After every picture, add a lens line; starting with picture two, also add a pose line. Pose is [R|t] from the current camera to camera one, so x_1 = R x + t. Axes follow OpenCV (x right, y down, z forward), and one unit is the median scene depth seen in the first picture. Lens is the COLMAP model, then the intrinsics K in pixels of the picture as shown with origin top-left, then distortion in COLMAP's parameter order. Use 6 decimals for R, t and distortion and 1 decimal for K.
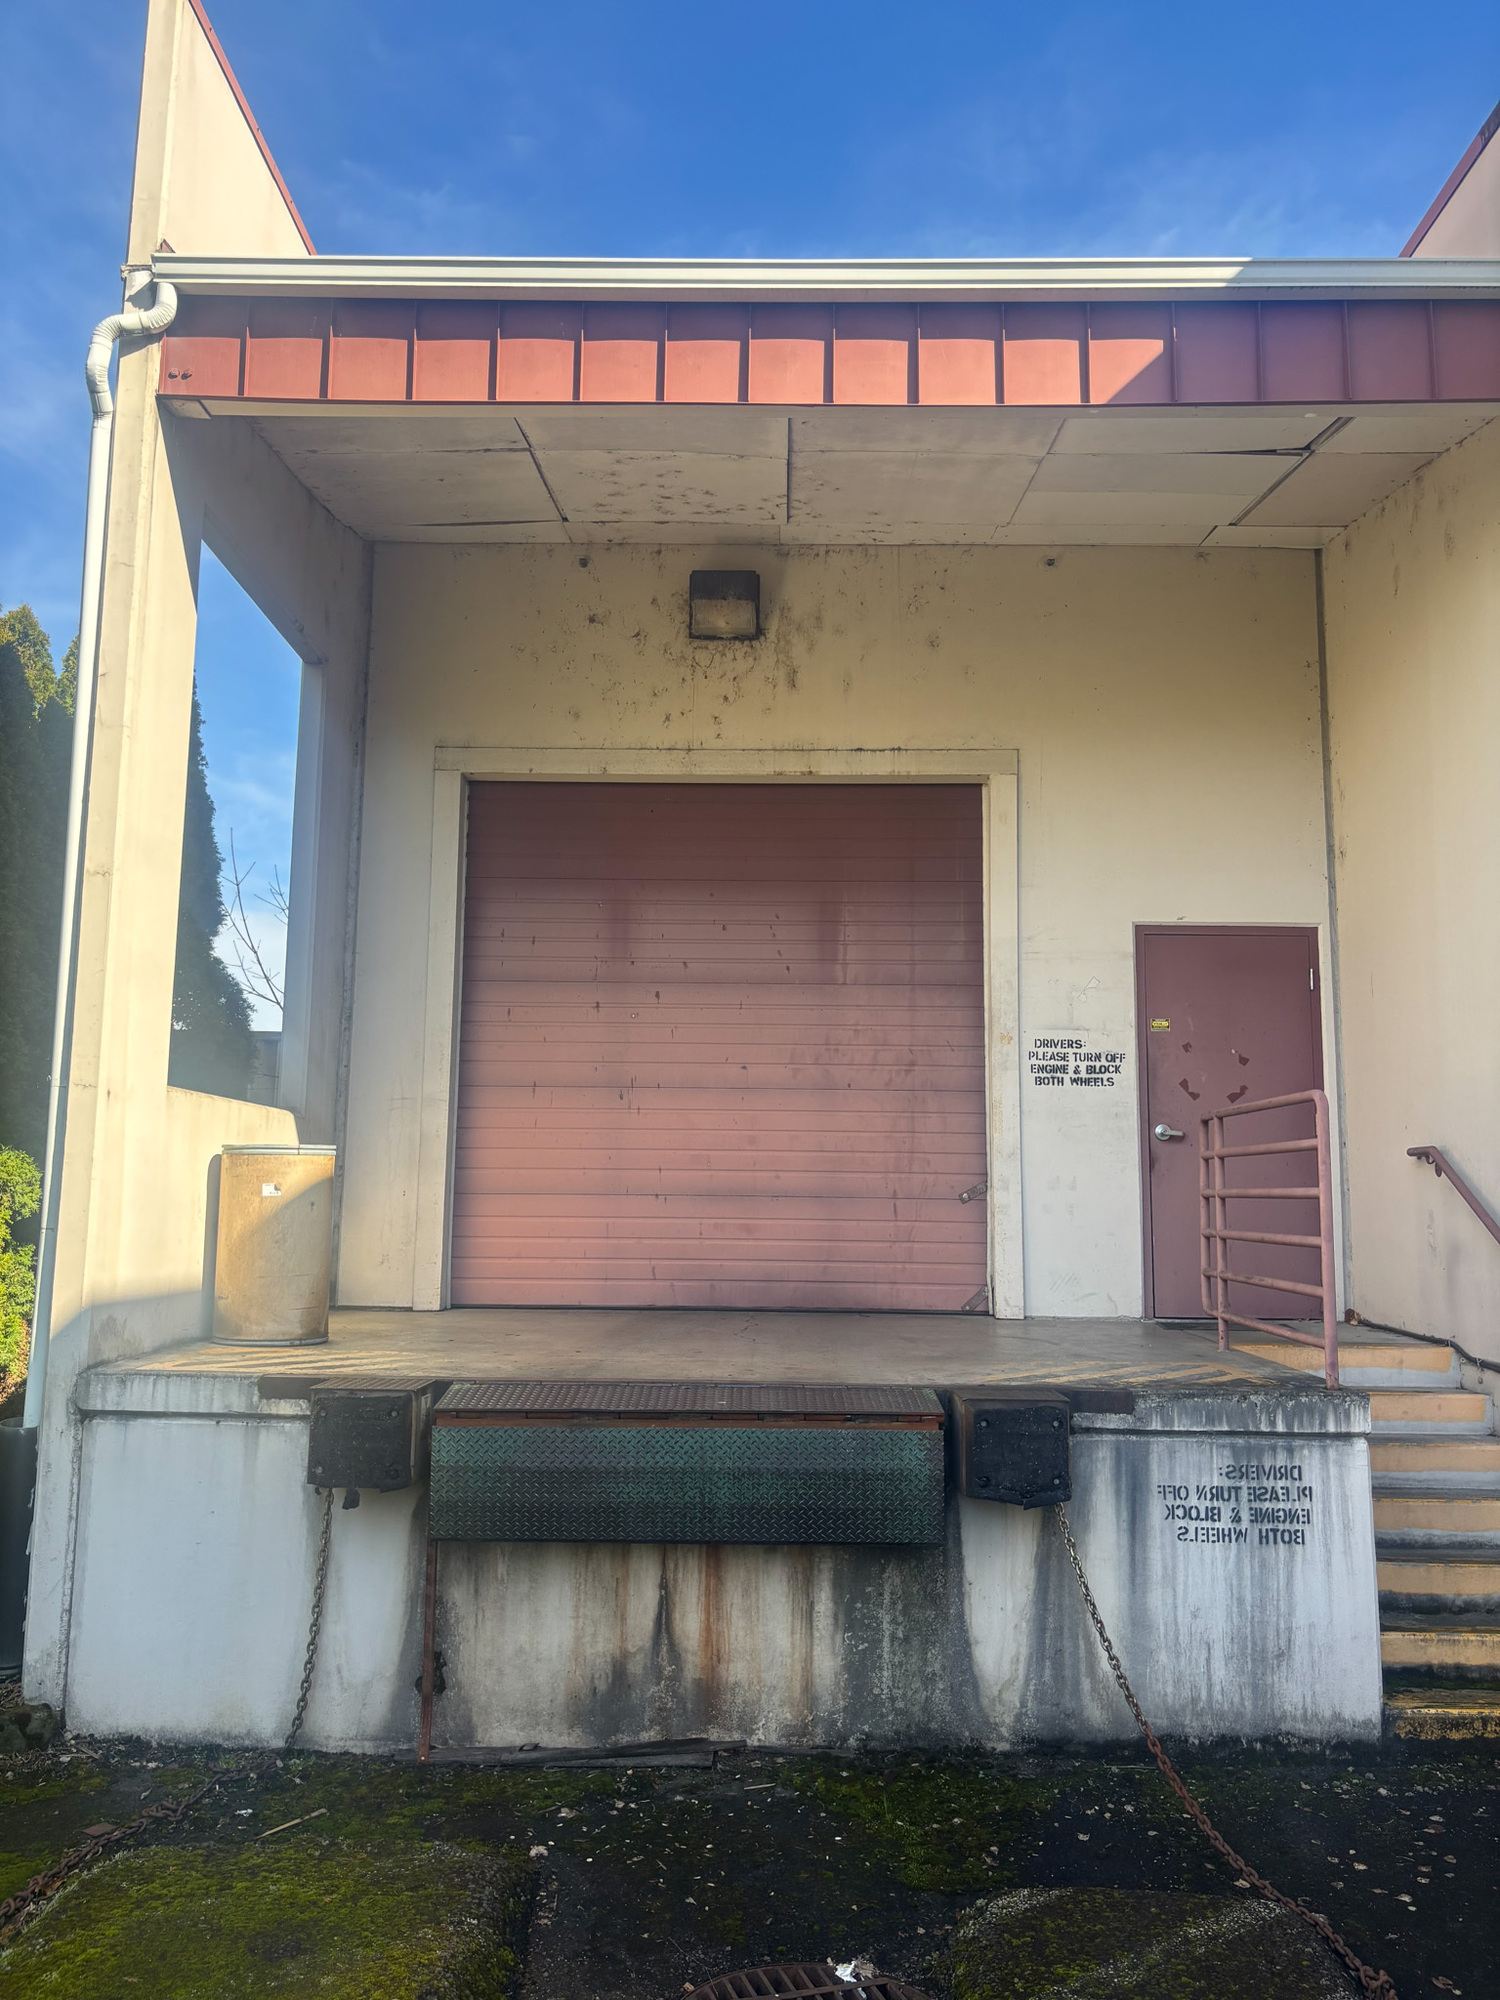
lens RADIAL K [[1519.0, 0, 746.8], [0, 1519.0, 998.8], [0, 0, 1]] dist [0.001864, -0.001118]
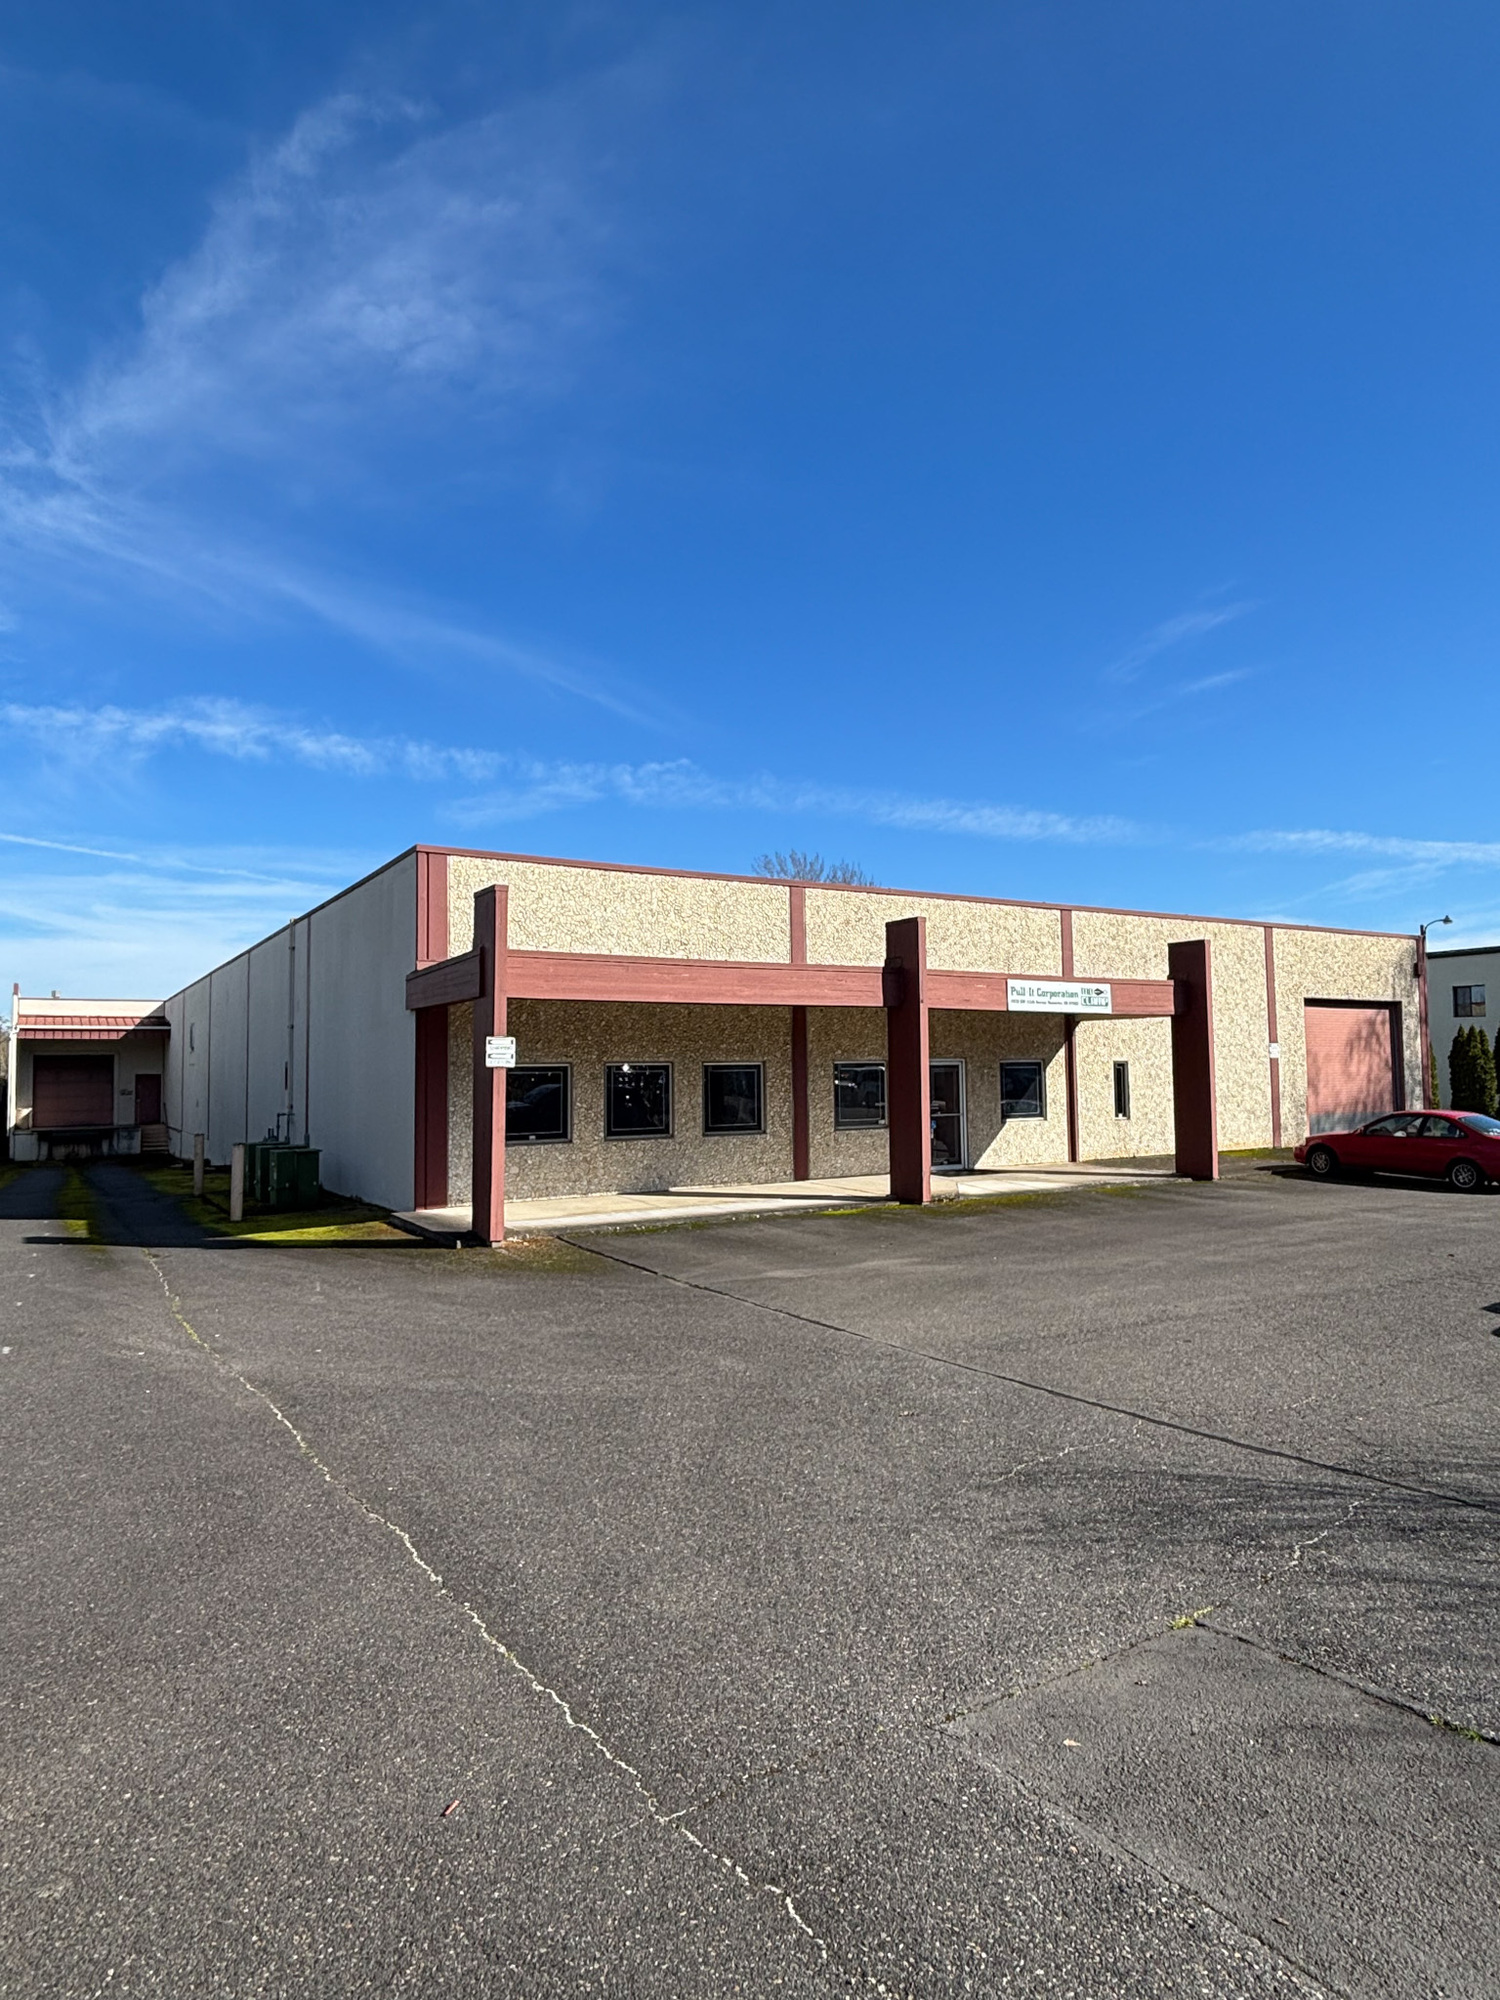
lens RADIAL K [[1253.8, 0, 750.0], [0, 1253.8, 996.2], [0, 0, 1]] dist [0.002739, 0.000099]
pose [[0.860865, 0.003991, 0.508818, -0.455732], [-0.035477, 0.998007, 0.052195, -1.357019], [-0.507595, -0.062984, 0.859290, -9.206152]]
